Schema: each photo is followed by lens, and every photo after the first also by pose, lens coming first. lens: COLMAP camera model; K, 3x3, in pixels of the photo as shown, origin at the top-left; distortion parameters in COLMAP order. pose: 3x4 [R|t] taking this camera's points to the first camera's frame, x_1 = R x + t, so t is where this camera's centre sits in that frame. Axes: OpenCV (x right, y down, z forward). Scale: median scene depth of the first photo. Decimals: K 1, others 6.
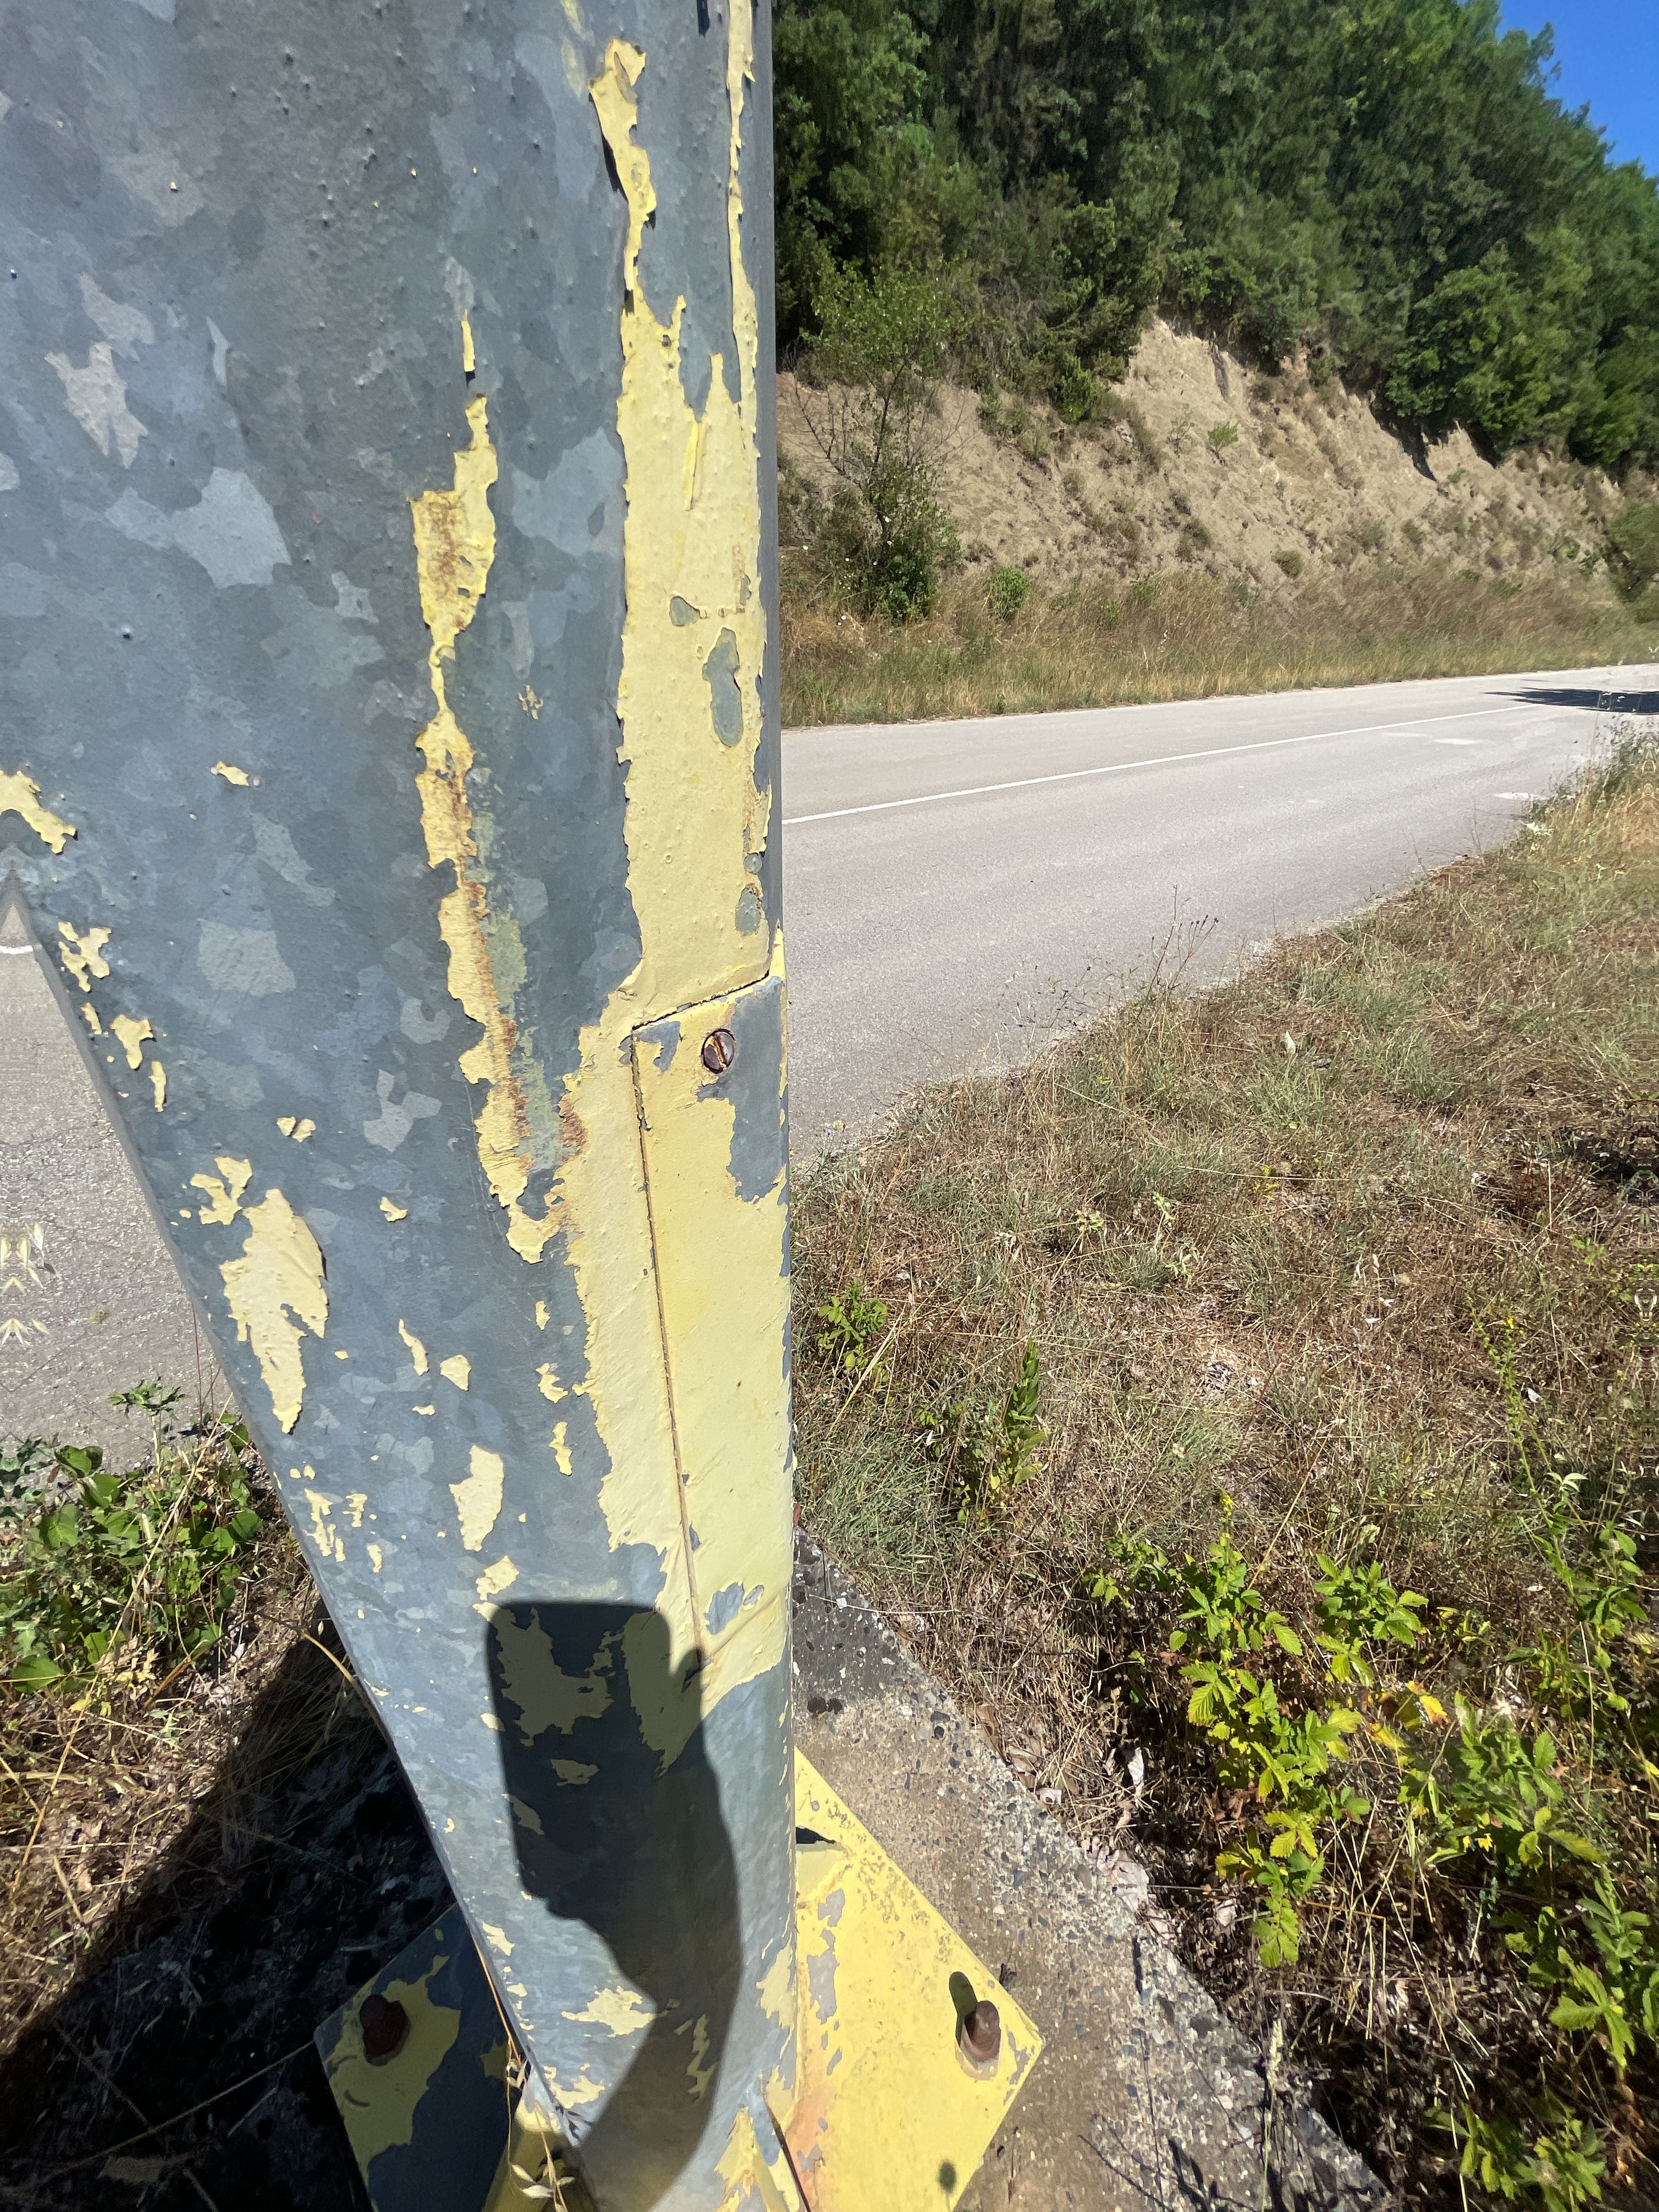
lens RADIAL K [[888.2, 0, 829.5], [0, 888.2, 1106.0], [0, 0, 1]] dist [-0.002563, -0.000211]
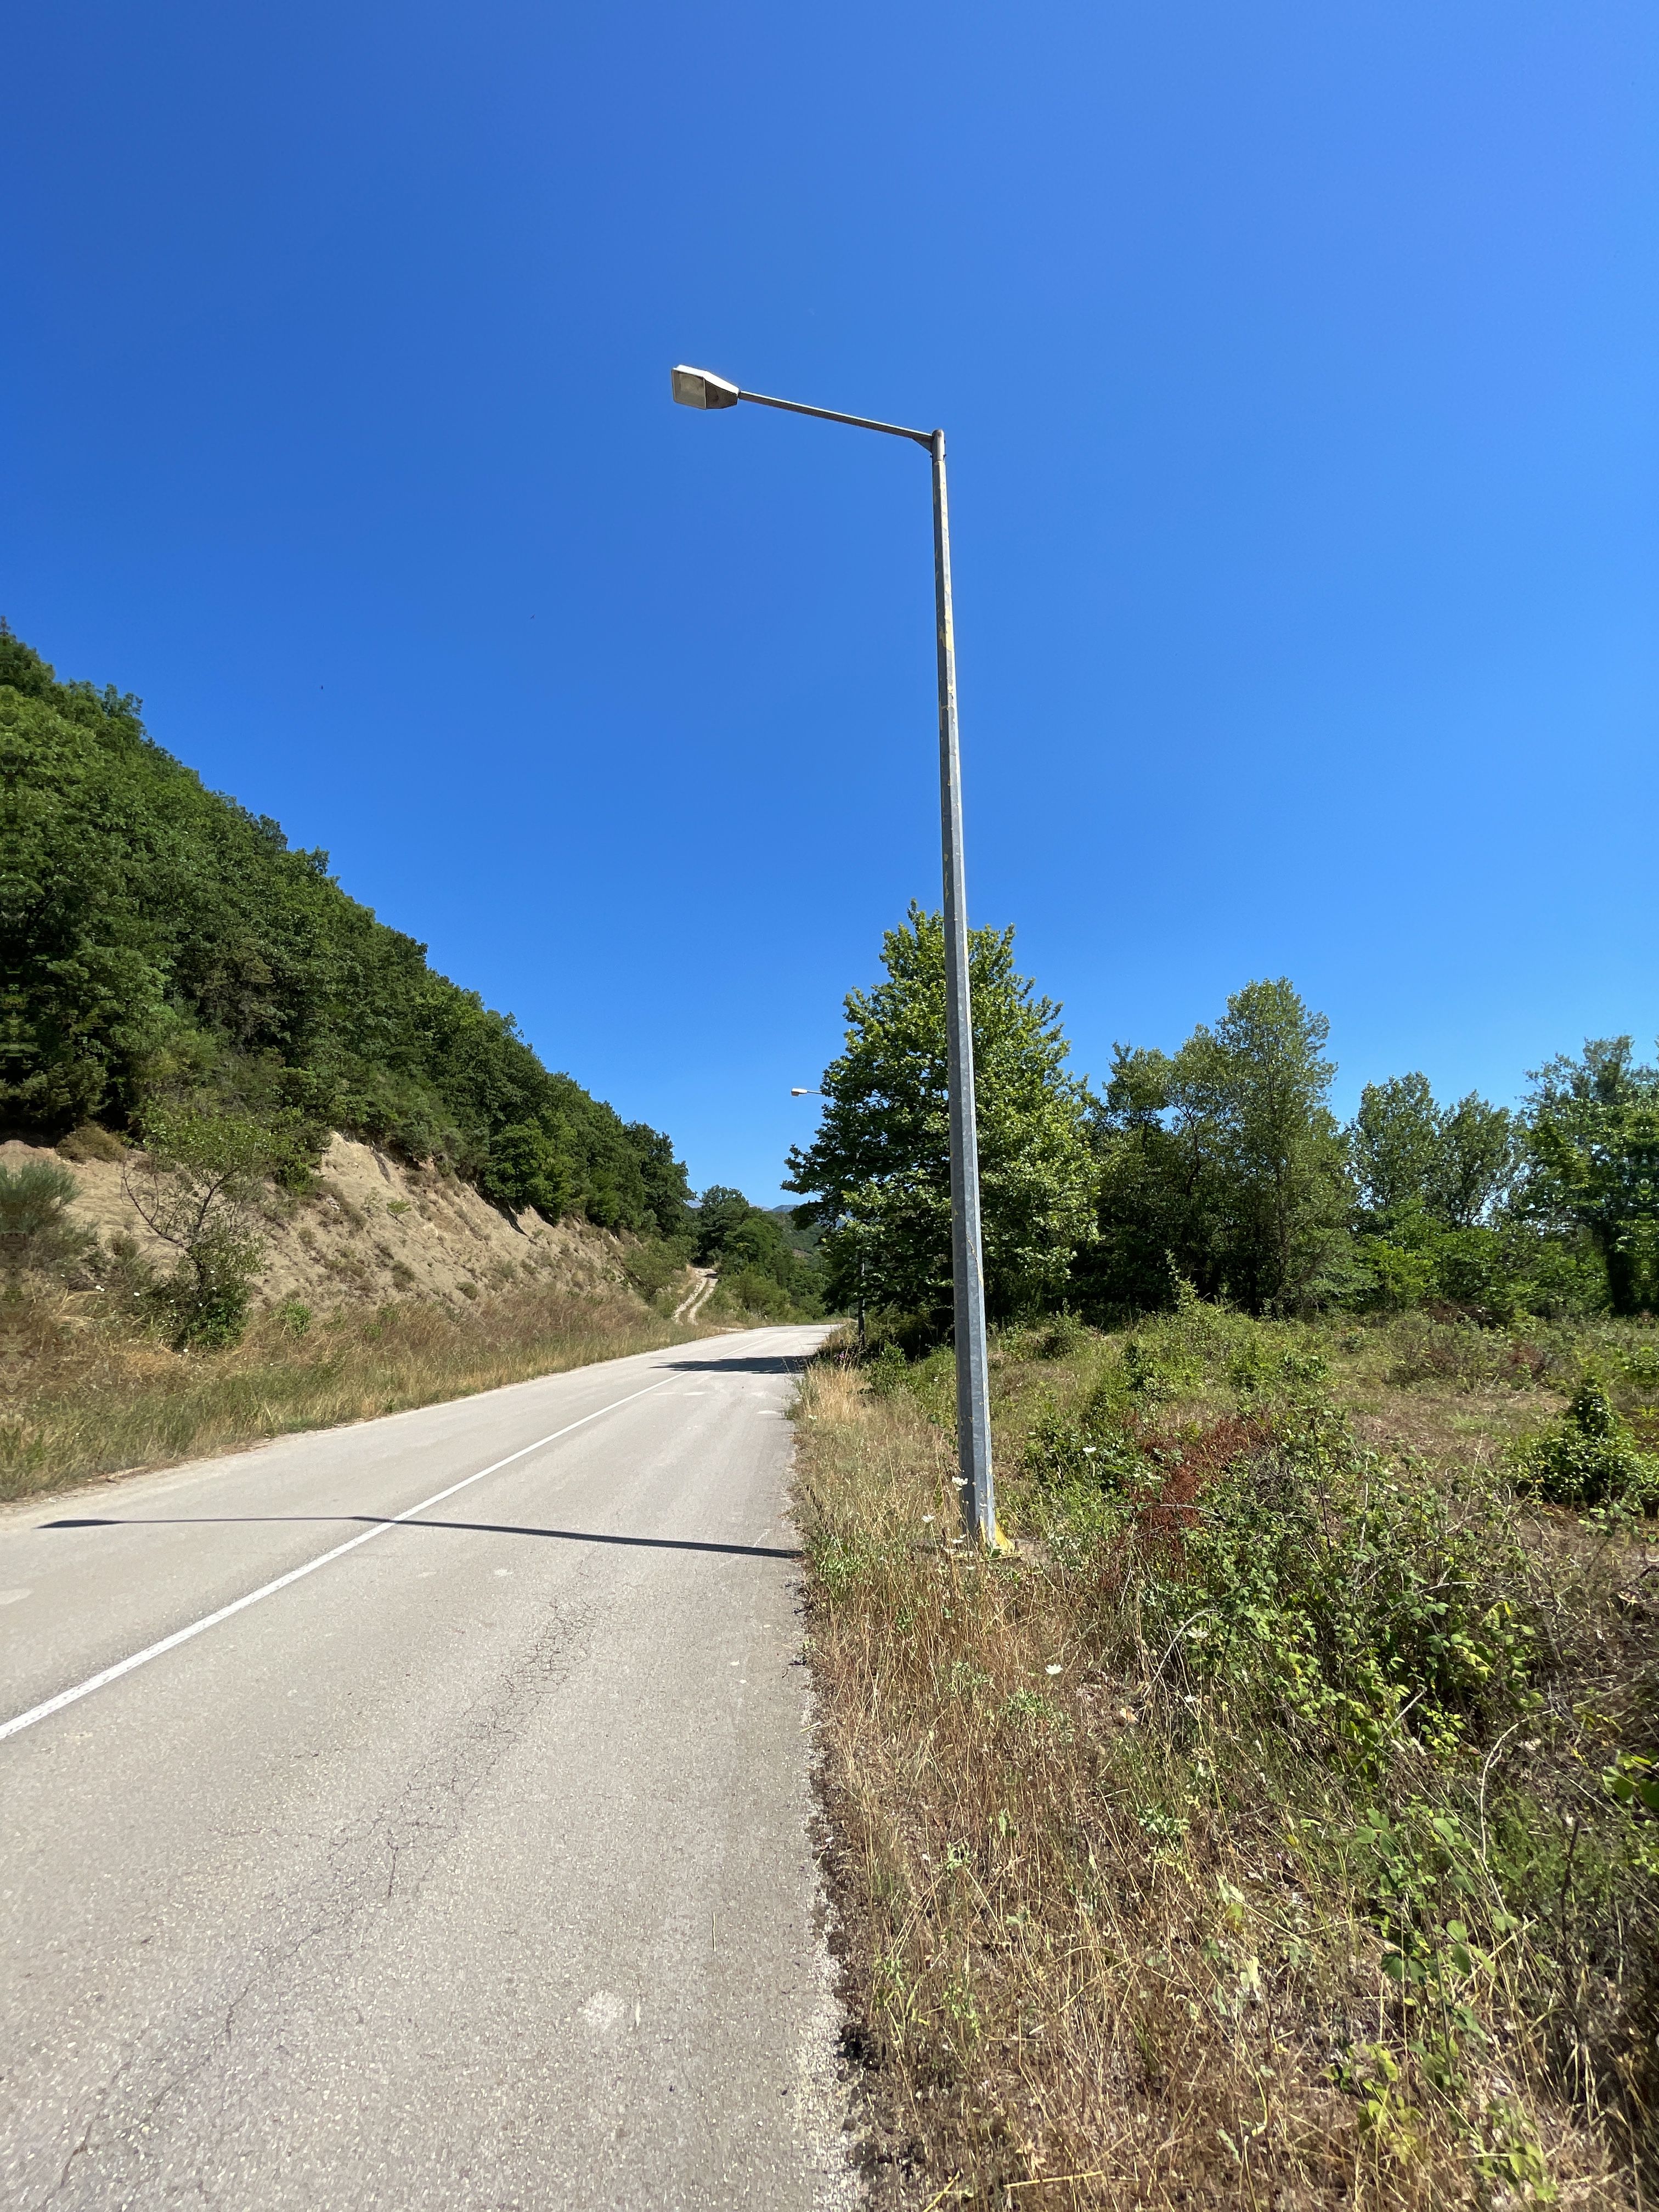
lens RADIAL K [[888.2, 0, 829.5], [0, 888.2, 1106.0], [0, 0, 1]] dist [-0.002563, -0.000211]
pose [[0.625315, 0.145202, 0.766745, -0.180256], [0.410217, 0.774672, -0.481254, 0.030720], [-0.663855, 0.615467, 0.424850, -0.081696]]
